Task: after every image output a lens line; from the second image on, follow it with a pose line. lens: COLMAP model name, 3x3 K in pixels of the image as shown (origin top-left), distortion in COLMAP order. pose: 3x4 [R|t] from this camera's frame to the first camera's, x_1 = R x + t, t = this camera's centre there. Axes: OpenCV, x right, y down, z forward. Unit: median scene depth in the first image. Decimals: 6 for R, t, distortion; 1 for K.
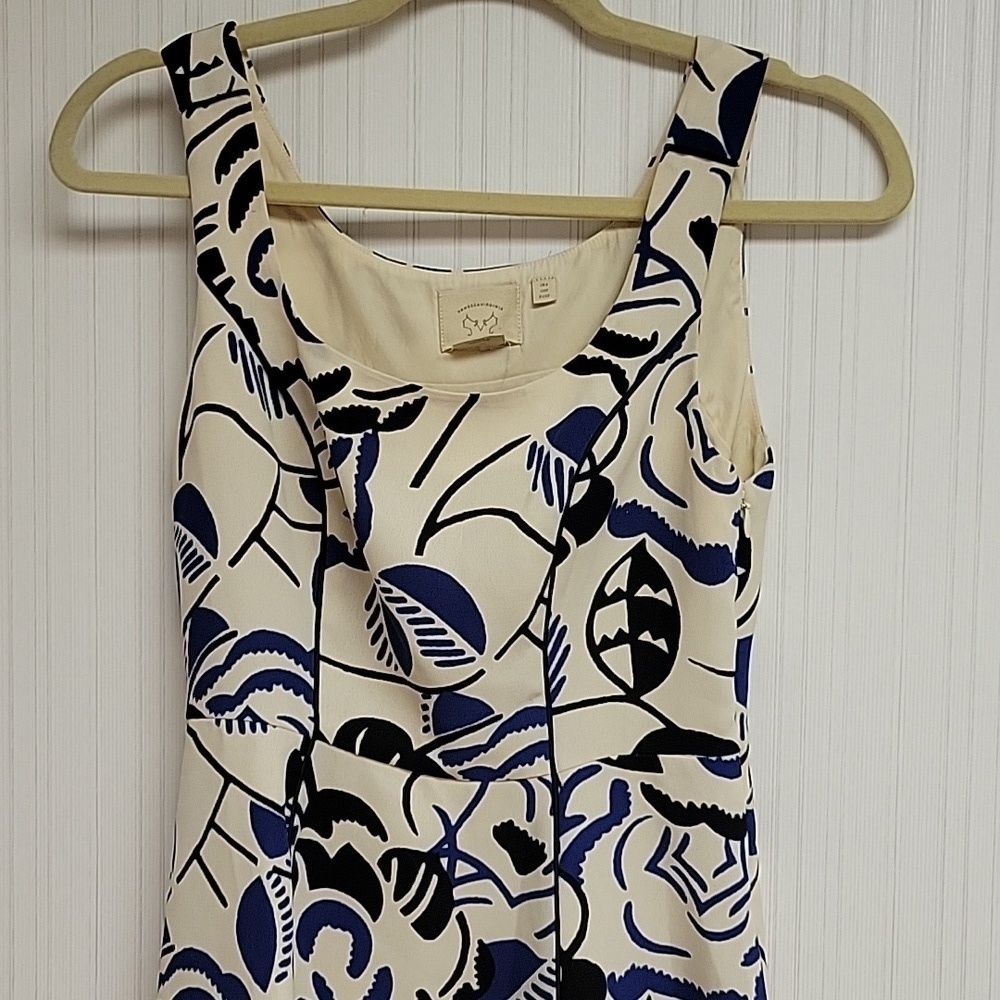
lens RADIAL K [[1743.2, 0, 500.0], [0, 1743.2, 500.0], [0, 0, 1]] dist [0.003693, -0.002948]
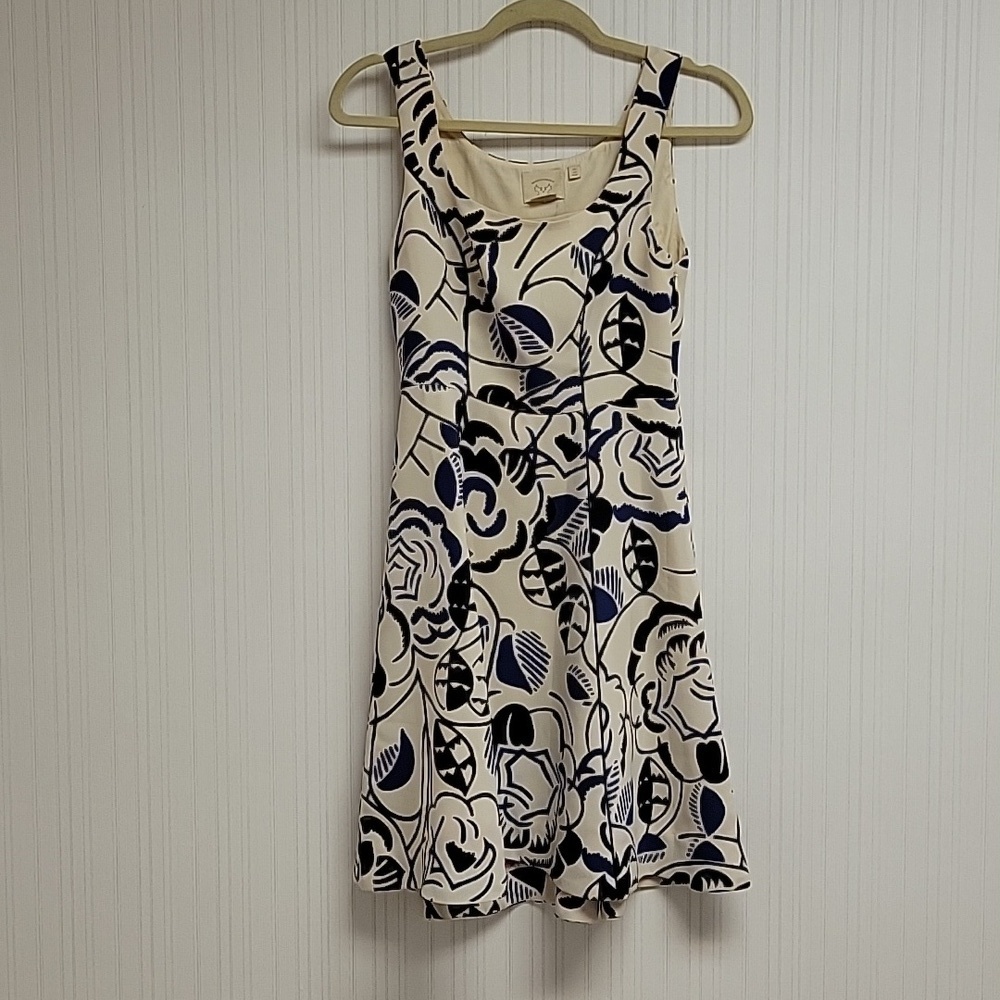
lens RADIAL K [[1743.2, 0, 500.0], [0, 1743.2, 500.0], [0, 0, 1]] dist [0.003693, -0.002948]
pose [[0.997486, -0.024397, 0.066532, -0.207618], [0.022051, 0.999117, 0.035774, 0.188250], [-0.067346, -0.034217, 0.997143, -1.040417]]
